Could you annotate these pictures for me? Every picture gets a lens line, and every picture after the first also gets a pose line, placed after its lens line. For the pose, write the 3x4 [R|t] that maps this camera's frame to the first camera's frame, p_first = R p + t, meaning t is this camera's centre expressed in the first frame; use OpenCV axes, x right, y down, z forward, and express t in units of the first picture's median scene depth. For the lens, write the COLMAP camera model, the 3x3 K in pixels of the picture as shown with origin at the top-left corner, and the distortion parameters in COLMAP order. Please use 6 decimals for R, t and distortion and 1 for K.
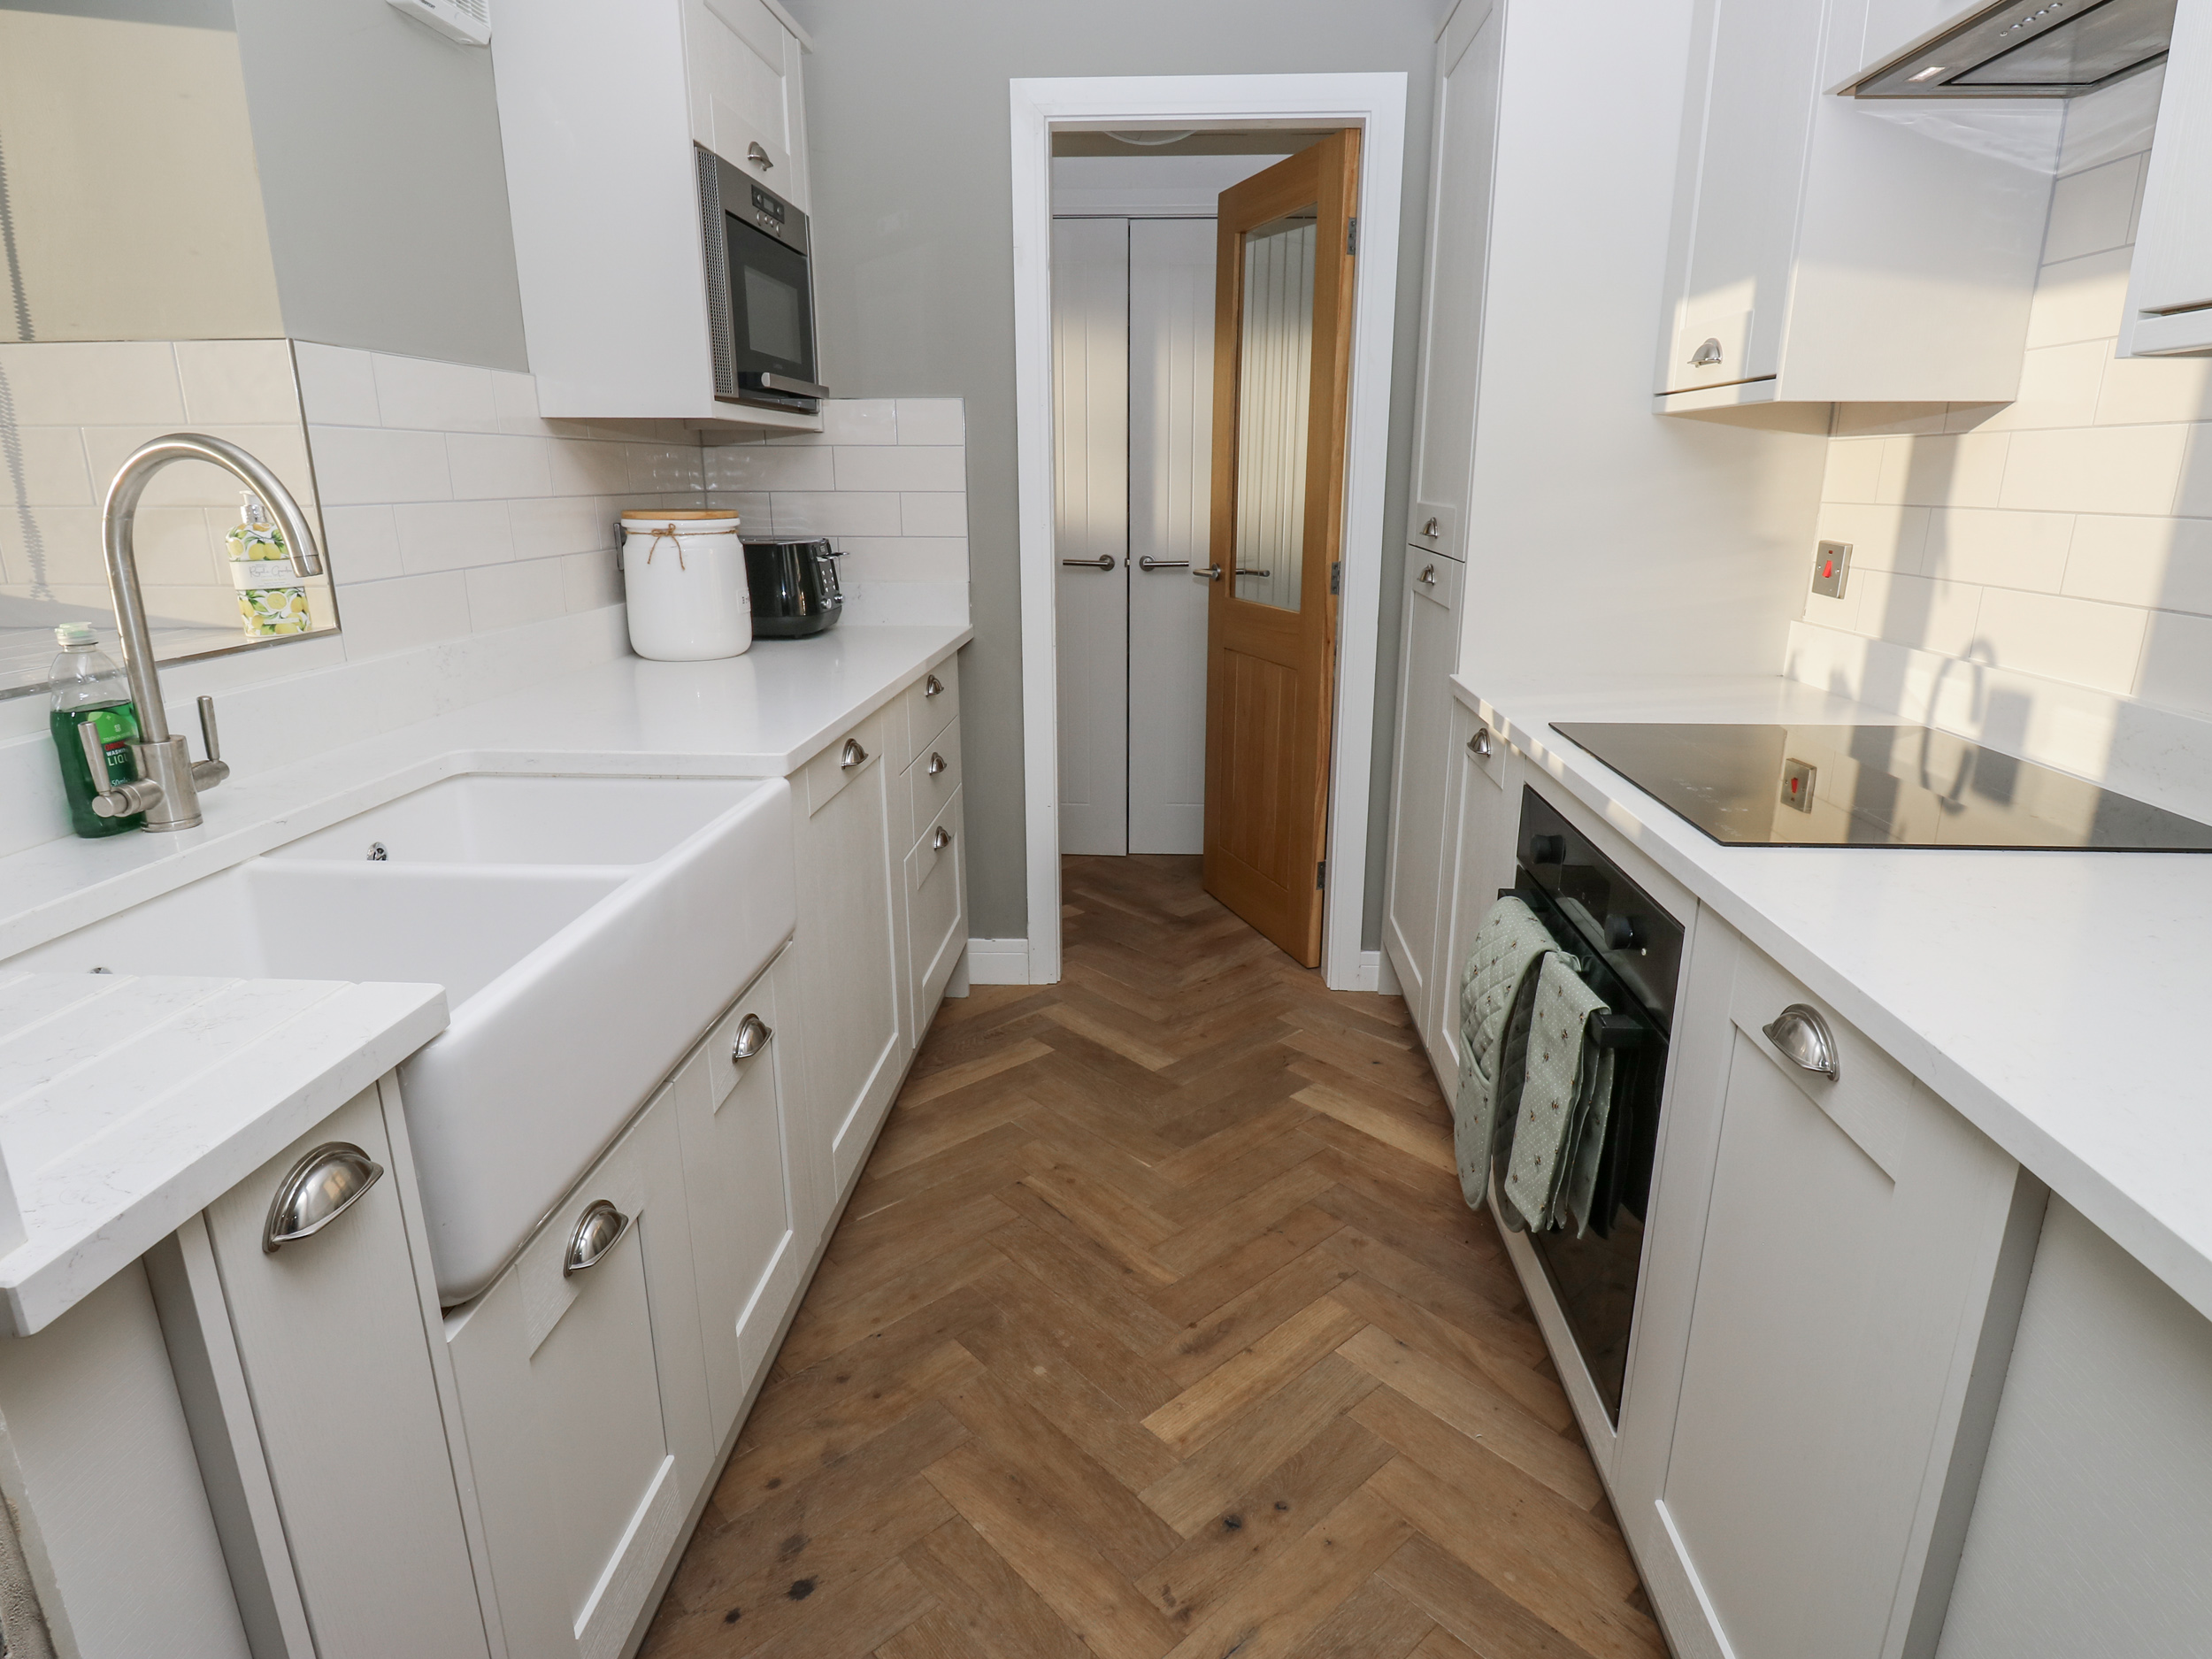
lens RADIAL K [[1199.0, 0, 1106.9], [0, 1199.0, 827.6], [0, 0, 1]] dist [-0.010382, 0.002157]
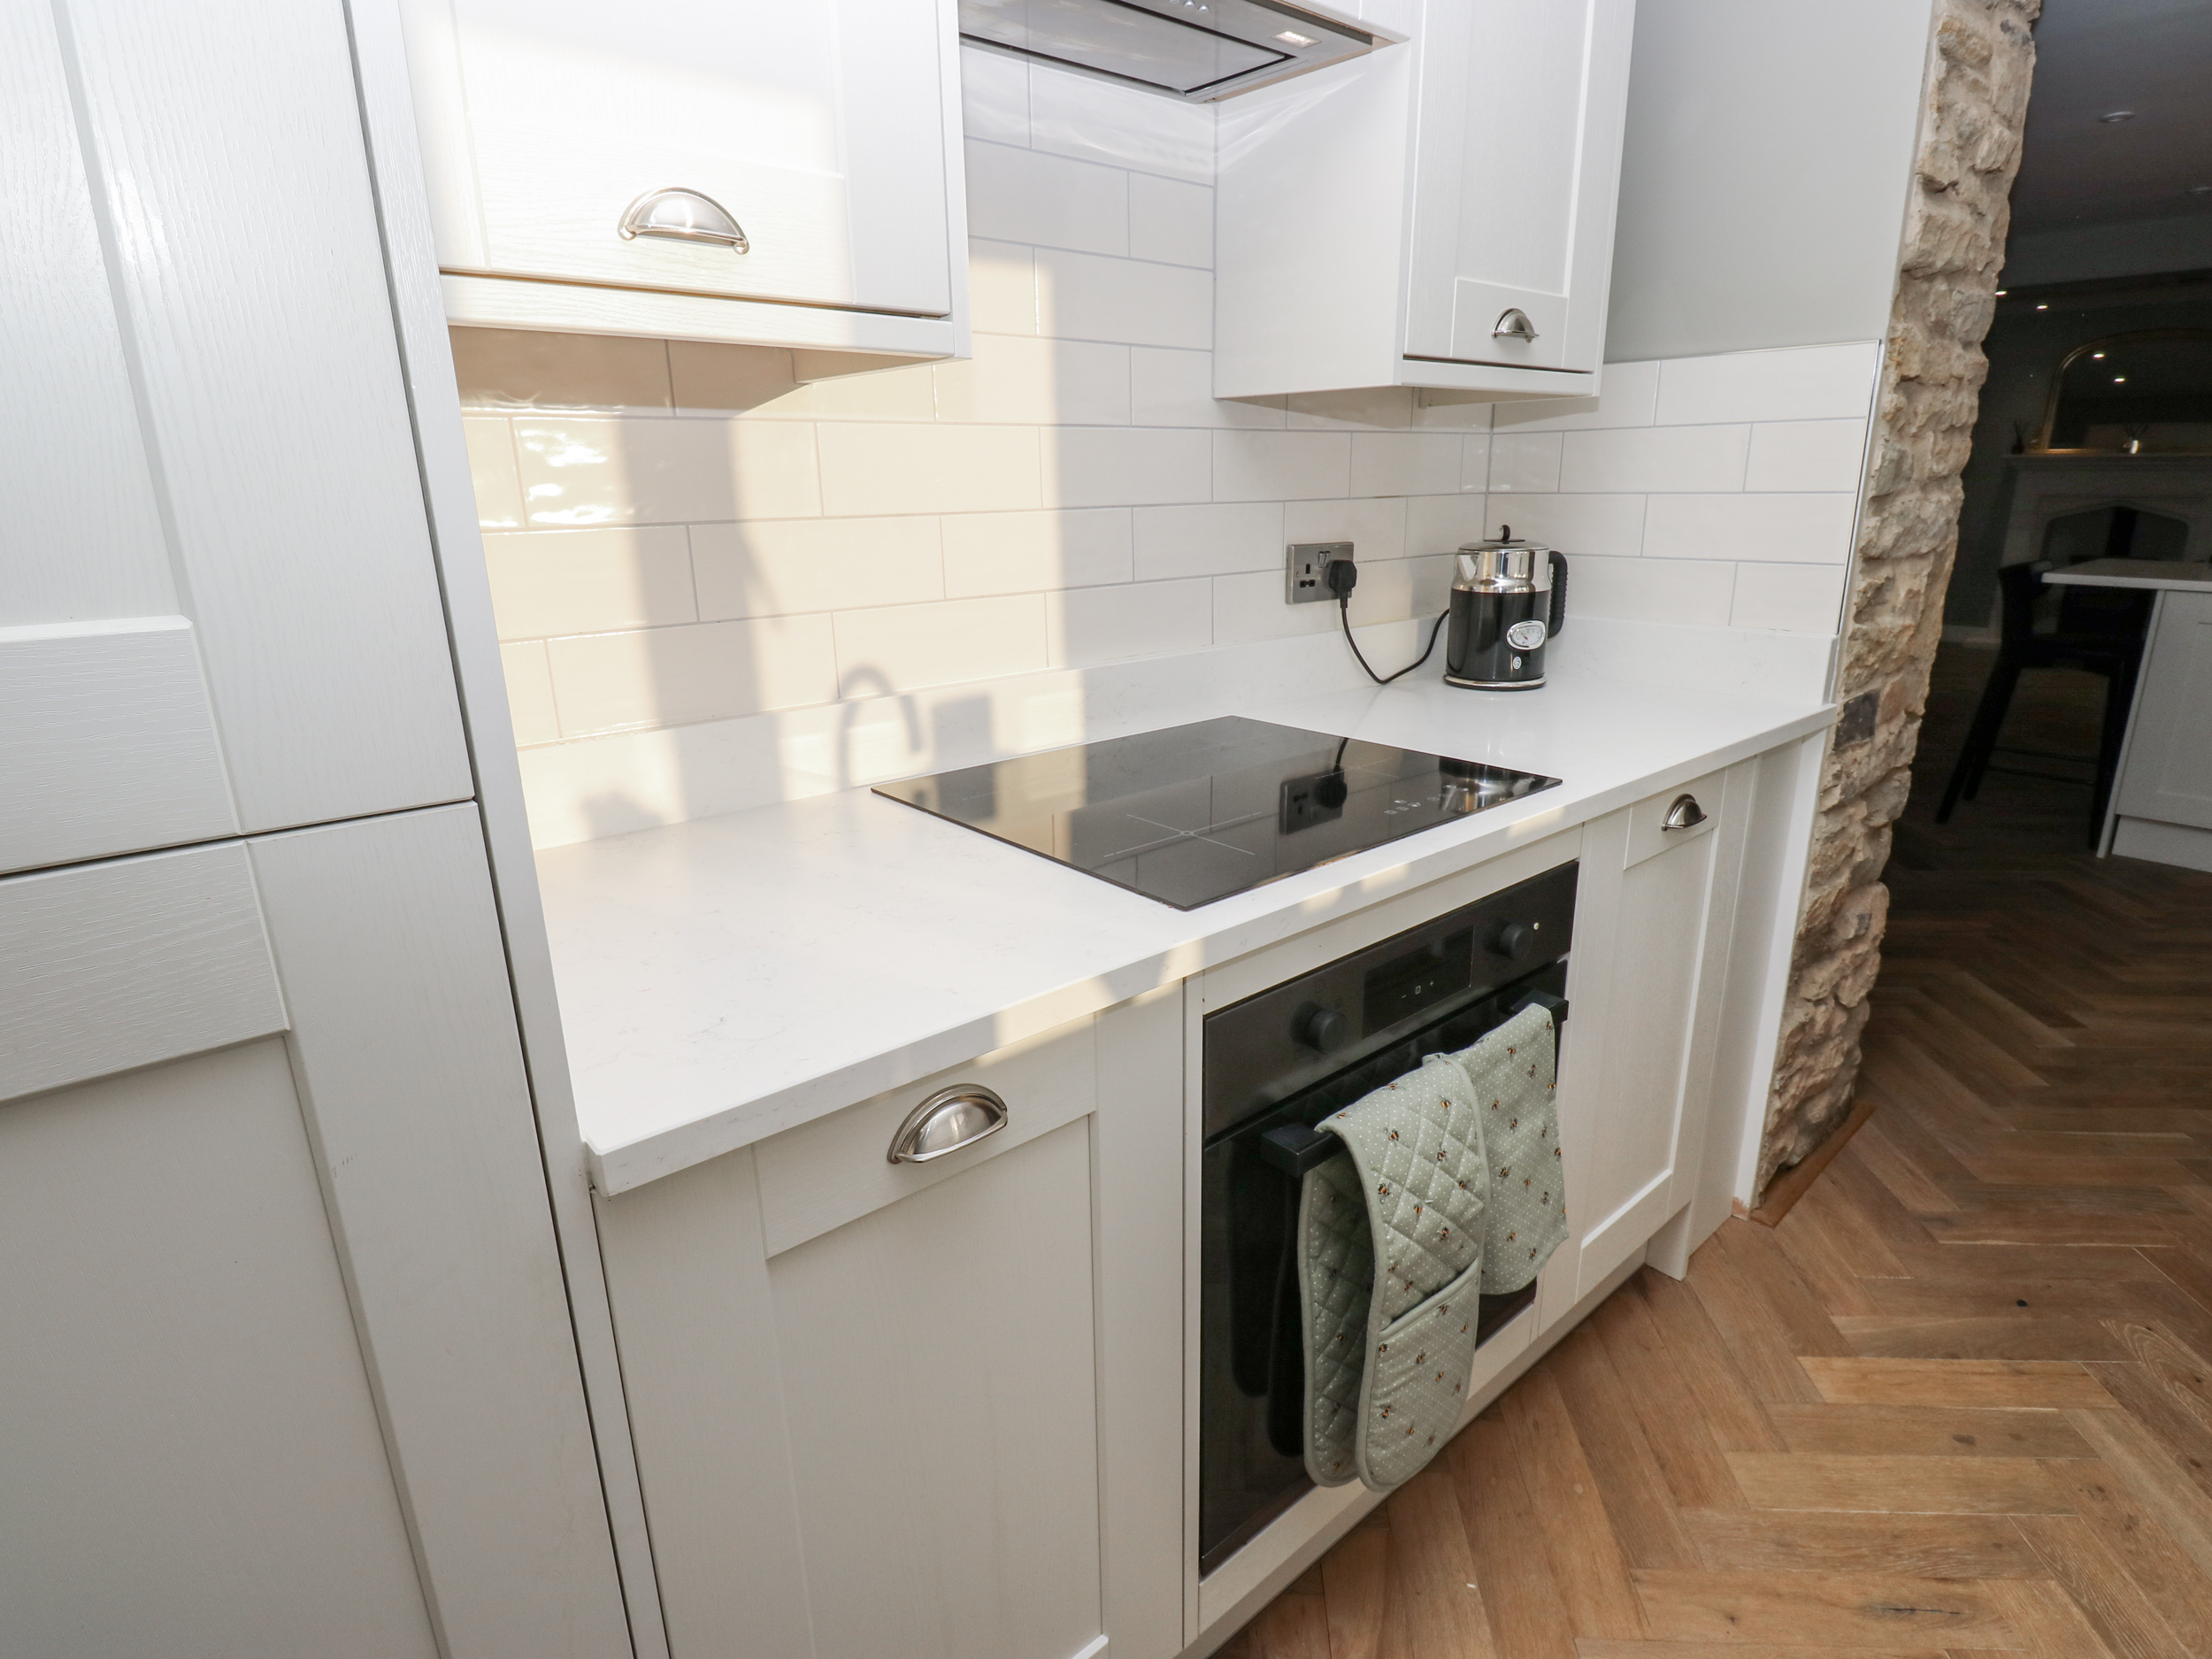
lens RADIAL K [[1199.0, 0, 1113.7], [0, 1199.0, 825.7], [0, 0, 1]] dist [-0.010382, 0.002157]
pose [[-0.722507, -0.183940, 0.666445, 0.029941], [0.203624, 0.864585, 0.459380, -0.439386], [-0.660697, 0.467609, -0.587215, 1.517298]]
